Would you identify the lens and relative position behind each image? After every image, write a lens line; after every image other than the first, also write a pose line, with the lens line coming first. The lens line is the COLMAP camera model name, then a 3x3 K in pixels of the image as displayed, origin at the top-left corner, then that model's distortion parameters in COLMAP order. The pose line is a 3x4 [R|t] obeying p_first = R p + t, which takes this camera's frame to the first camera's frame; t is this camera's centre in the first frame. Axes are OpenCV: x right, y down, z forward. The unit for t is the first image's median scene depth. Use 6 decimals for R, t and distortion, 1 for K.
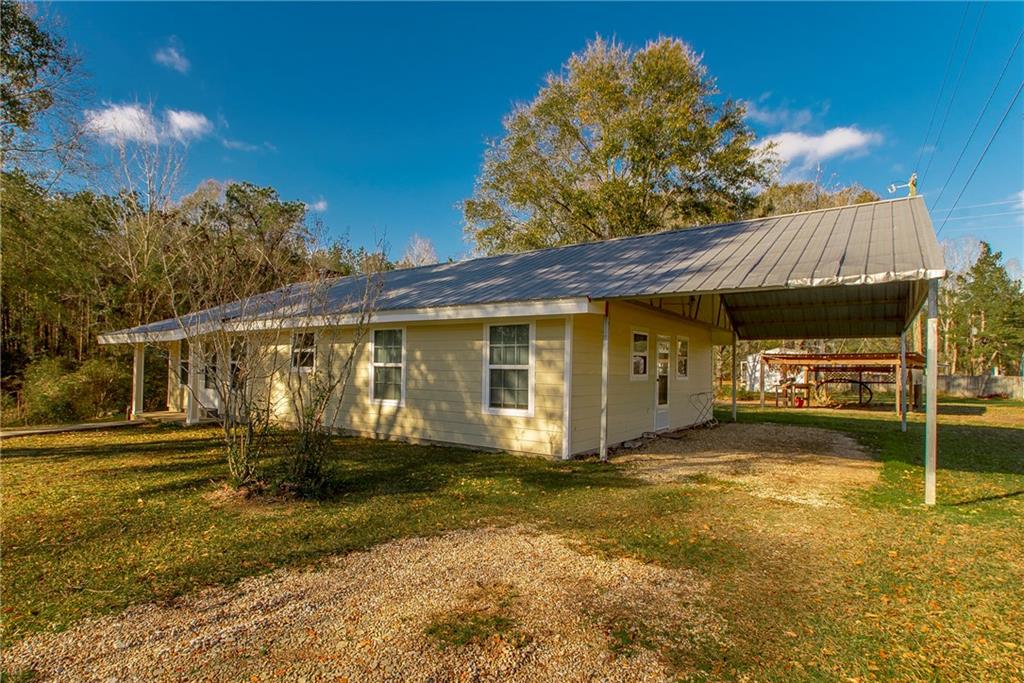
lens RADIAL K [[576.4, 0, 426.2], [0, 576.4, 376.3], [0, 0, 1]] dist [-0.000479, -0.001063]
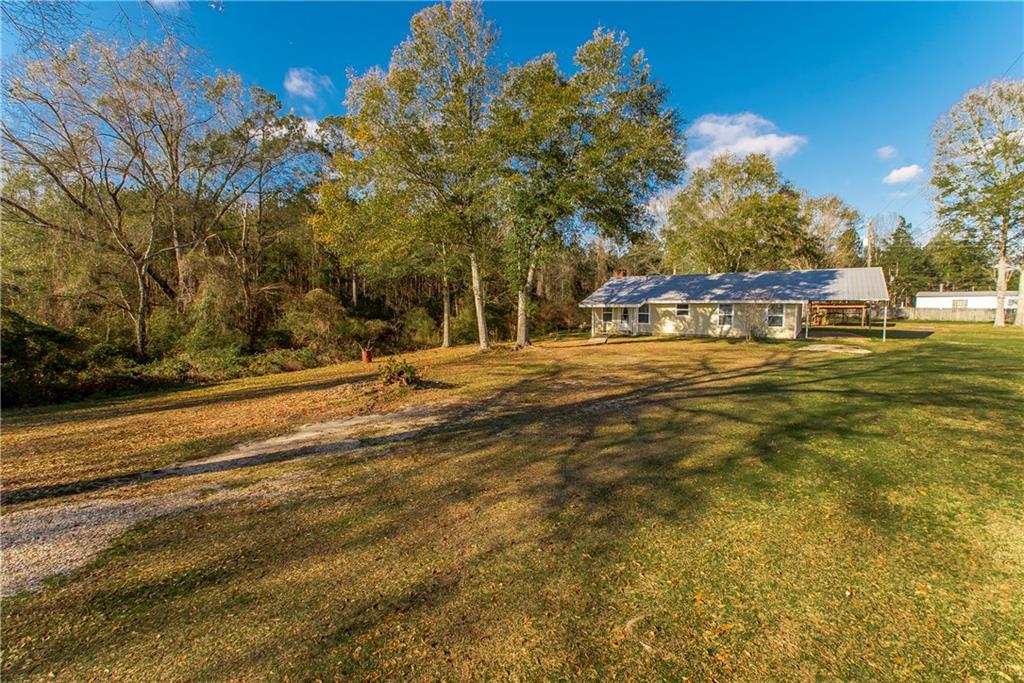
lens RADIAL K [[449.7, 0, 512.0], [0, 449.7, 341.5], [0, 0, 1]] dist [0.001060, 0.000181]
pose [[0.997753, -0.023008, 0.062923, -1.427236], [0.018069, 0.996792, 0.077973, -0.091785], [-0.064515, -0.076661, 0.994968, -1.474727]]
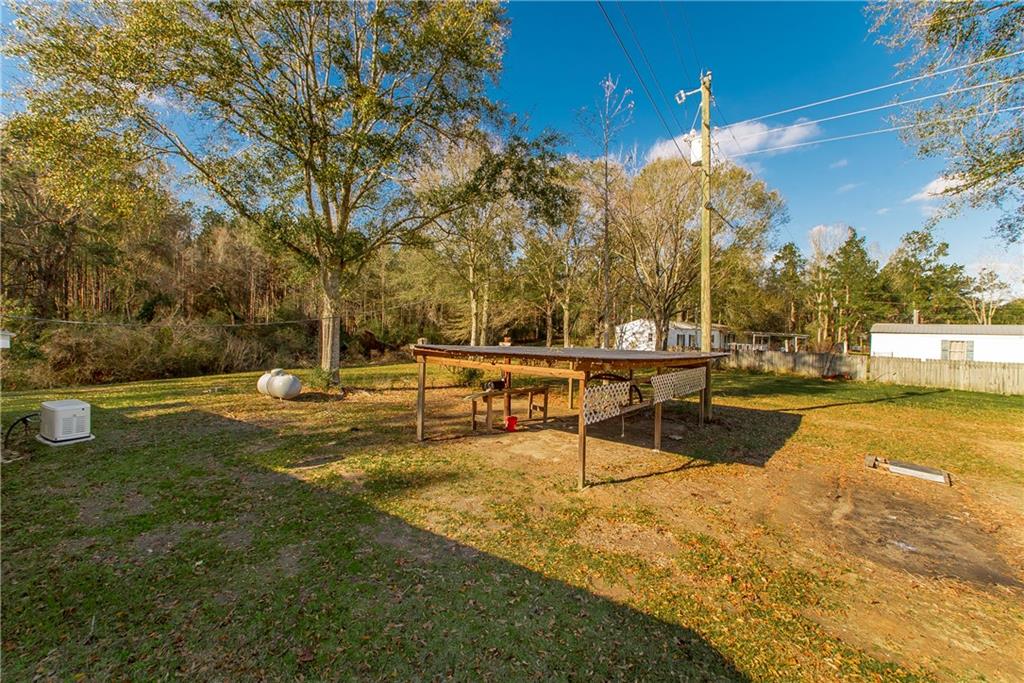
lens RADIAL K [[449.7, 0, 512.0], [0, 449.7, 341.5], [0, 0, 1]] dist [0.001060, 0.000181]
pose [[0.993377, 0.004320, 0.114819, 1.375839], [-0.006615, 0.999786, 0.019615, -0.103705], [-0.114710, -0.020245, 0.993193, 1.245276]]
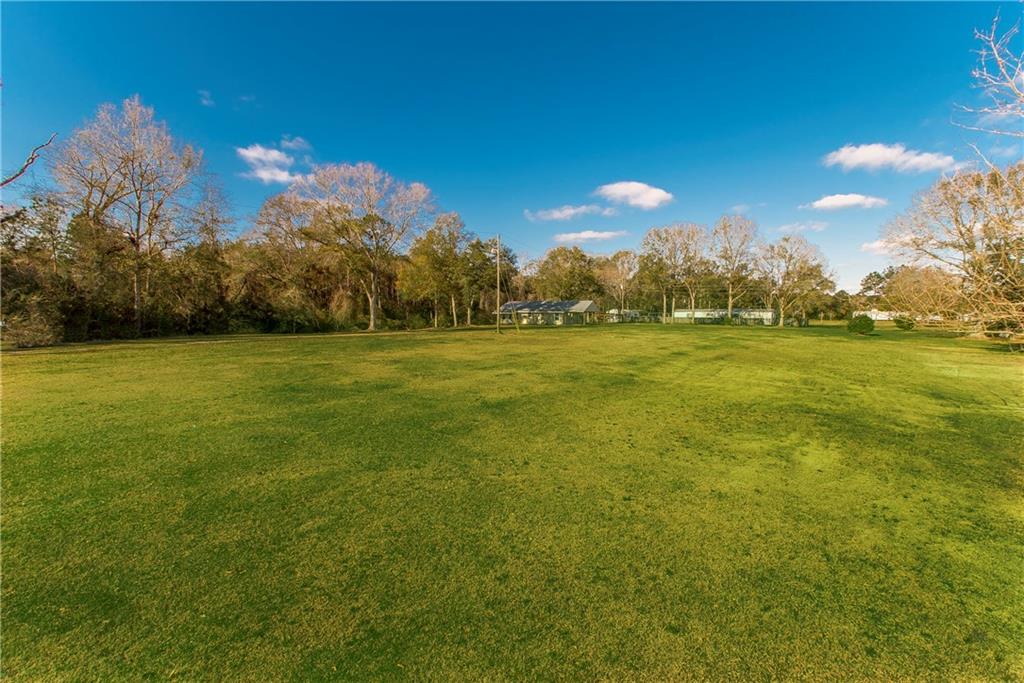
lens RADIAL K [[449.7, 0, 512.0], [0, 449.7, 341.5], [0, 0, 1]] dist [0.001060, 0.000181]
pose [[0.981462, -0.020087, 0.190602, -1.881991], [0.010816, 0.998713, 0.049555, 0.013270], [-0.191352, -0.046574, 0.980416, -5.836436]]
